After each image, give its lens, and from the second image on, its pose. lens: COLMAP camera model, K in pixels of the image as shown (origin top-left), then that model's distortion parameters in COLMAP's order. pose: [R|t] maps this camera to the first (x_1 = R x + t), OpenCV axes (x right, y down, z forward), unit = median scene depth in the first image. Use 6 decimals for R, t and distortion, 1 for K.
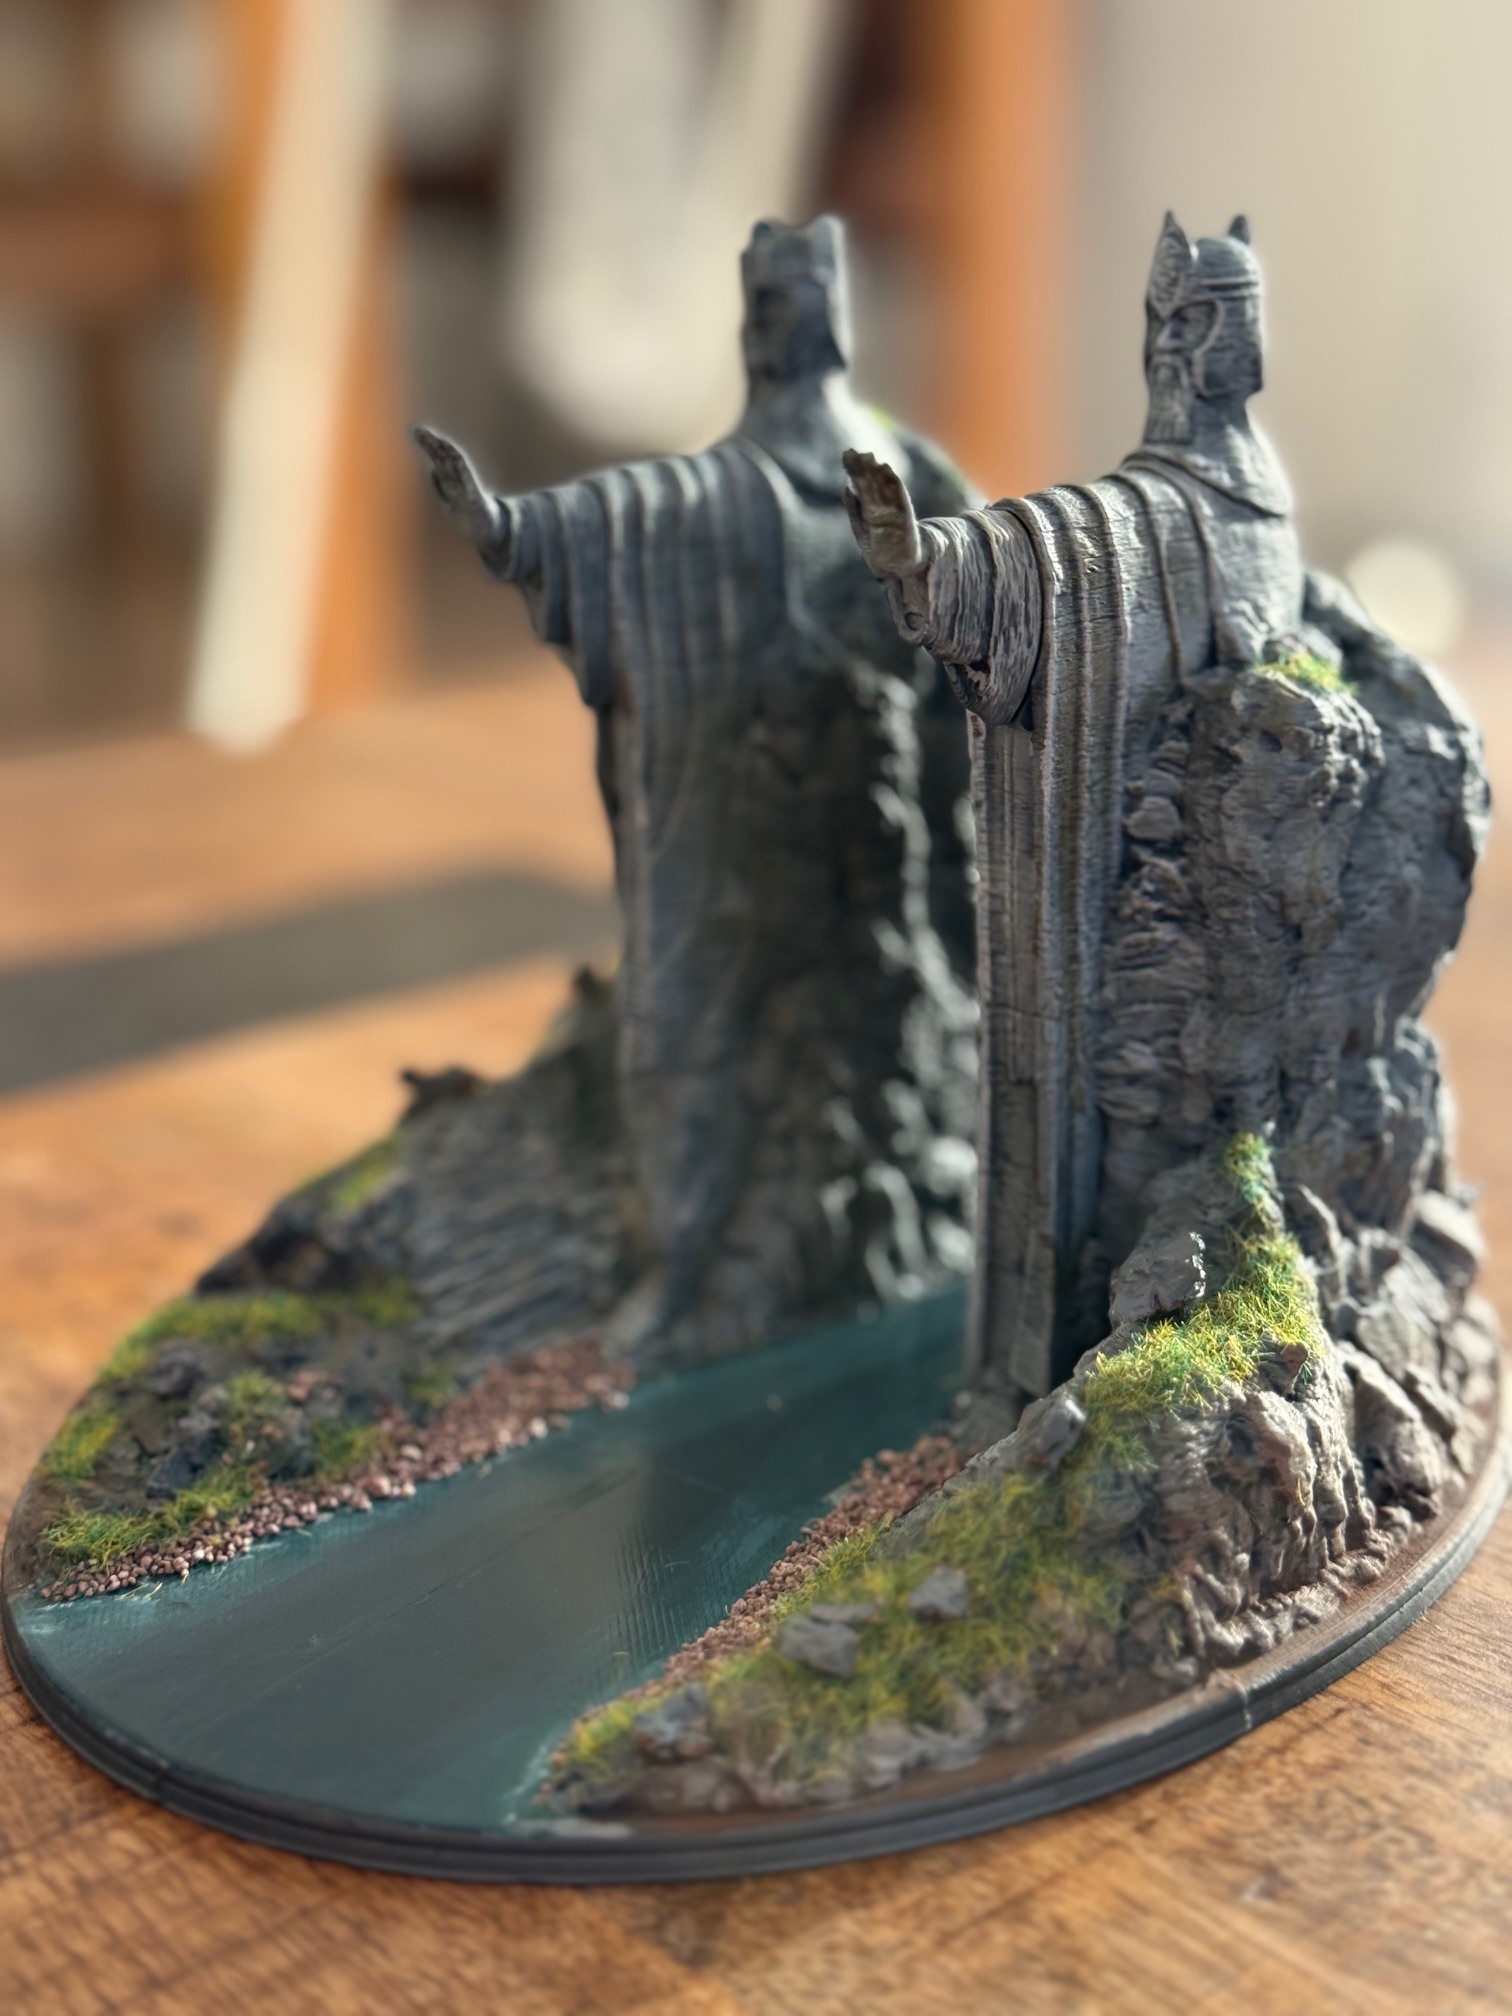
lens RADIAL K [[2750.1, 0, 756.0], [0, 2750.1, 1008.0], [0, 0, 1]] dist [0.413138, -1.526856]
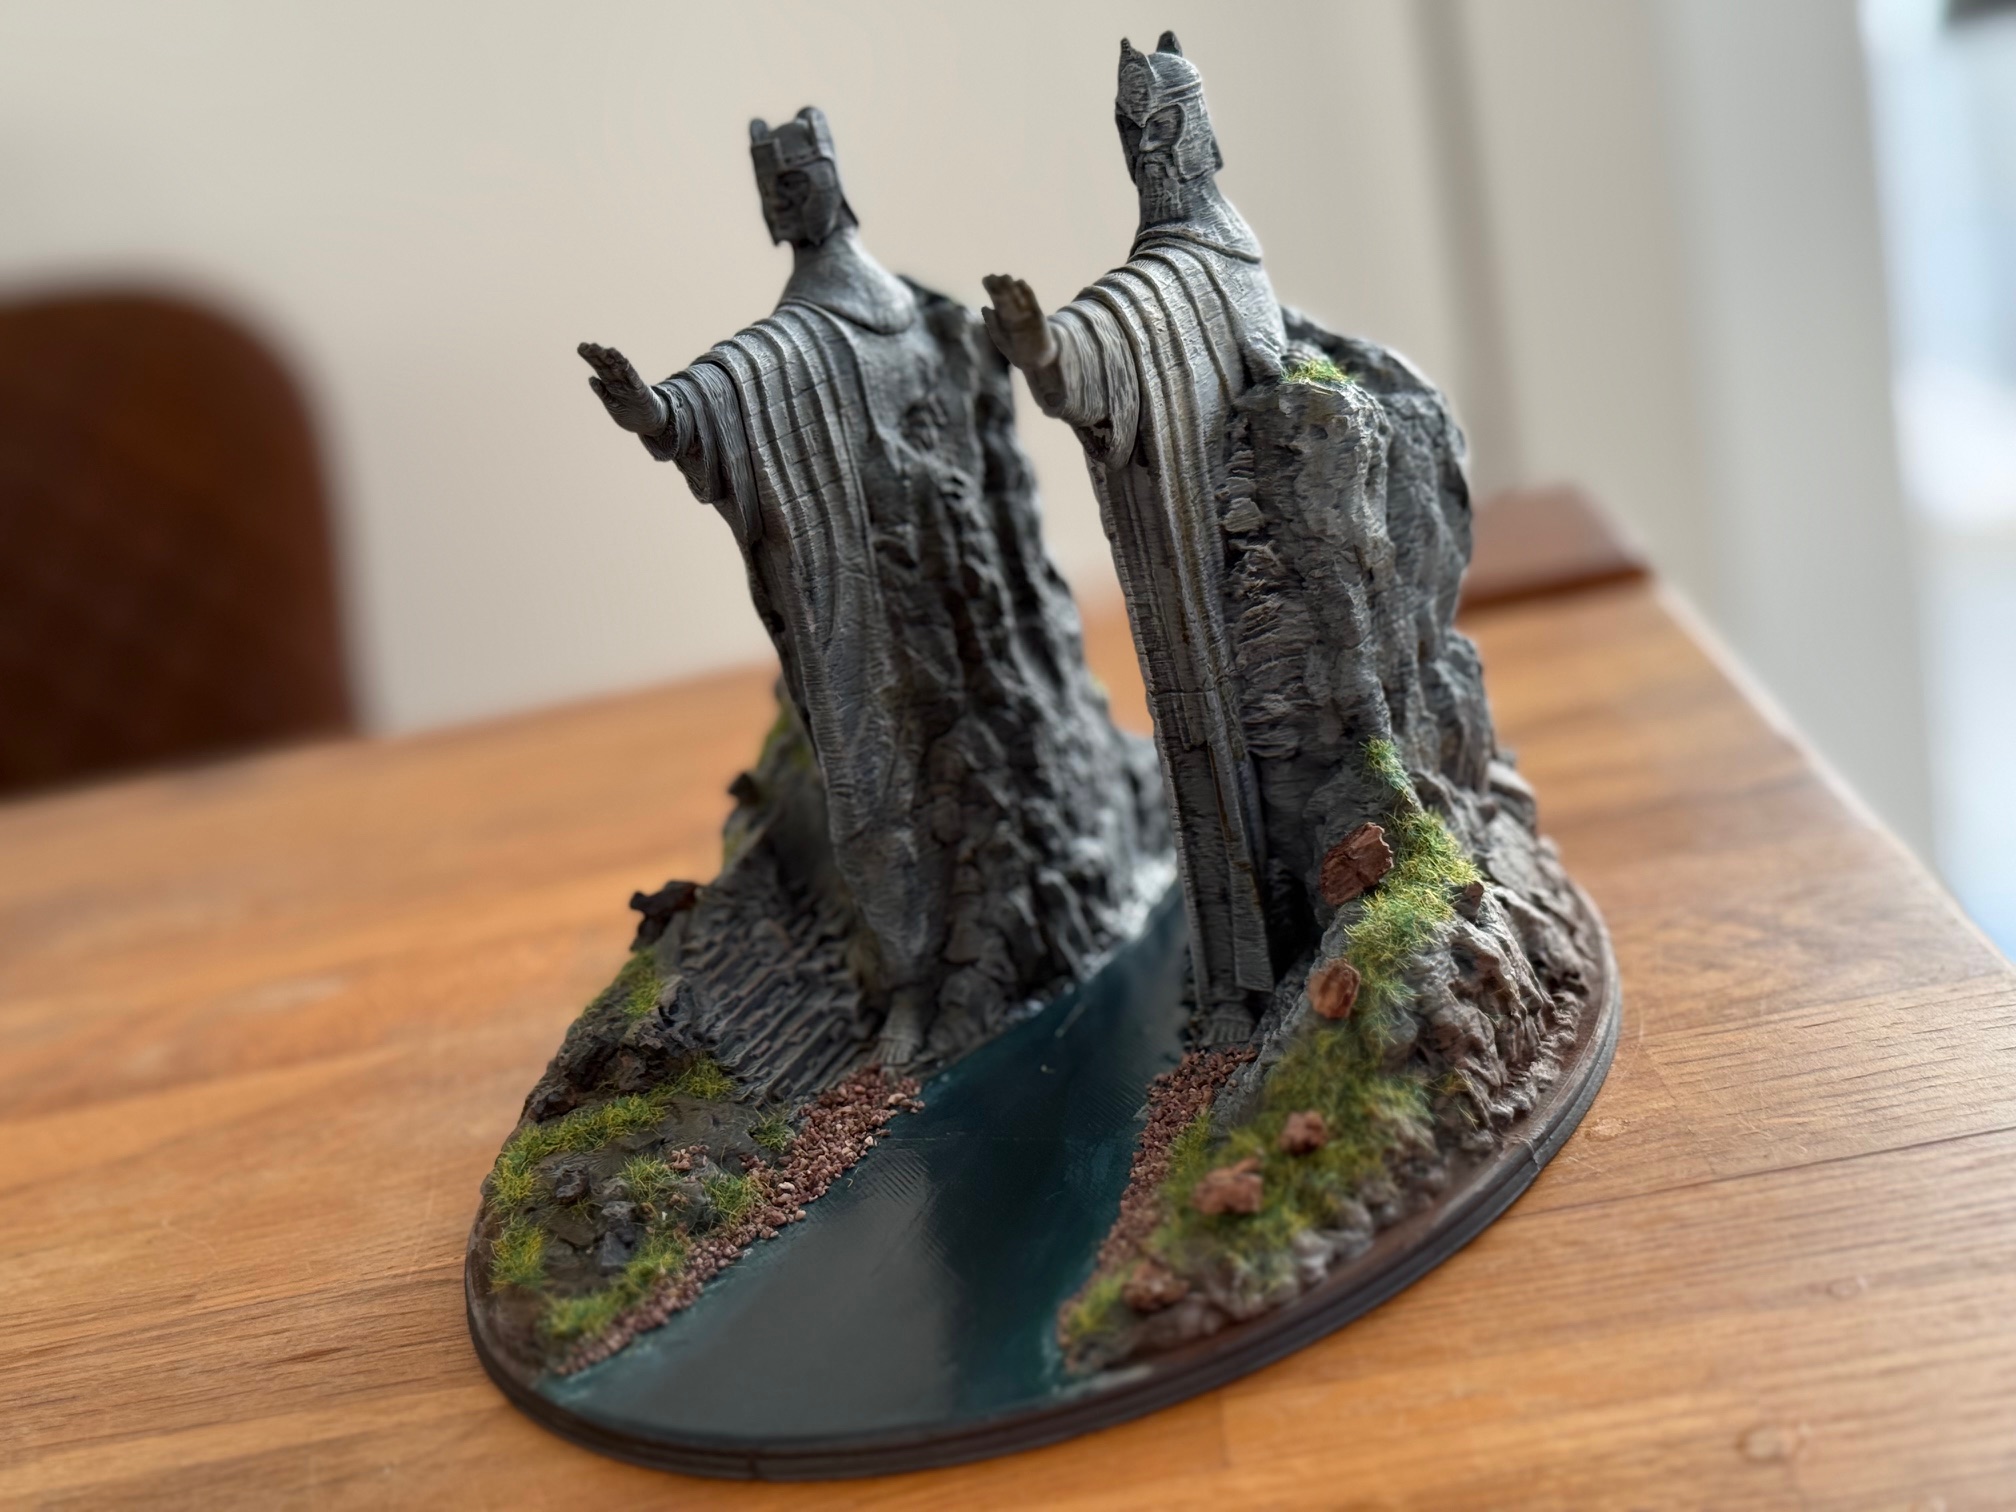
lens RADIAL K [[2750.1, 0, 1008.0], [0, 2750.1, 756.0], [0, 0, 1]] dist [0.413138, -1.526856]
pose [[0.943987, -0.257352, 0.206539, -0.239853], [0.262812, 0.964847, 0.001038, 0.007329], [-0.199545, 0.053301, 0.978438, -0.187153]]
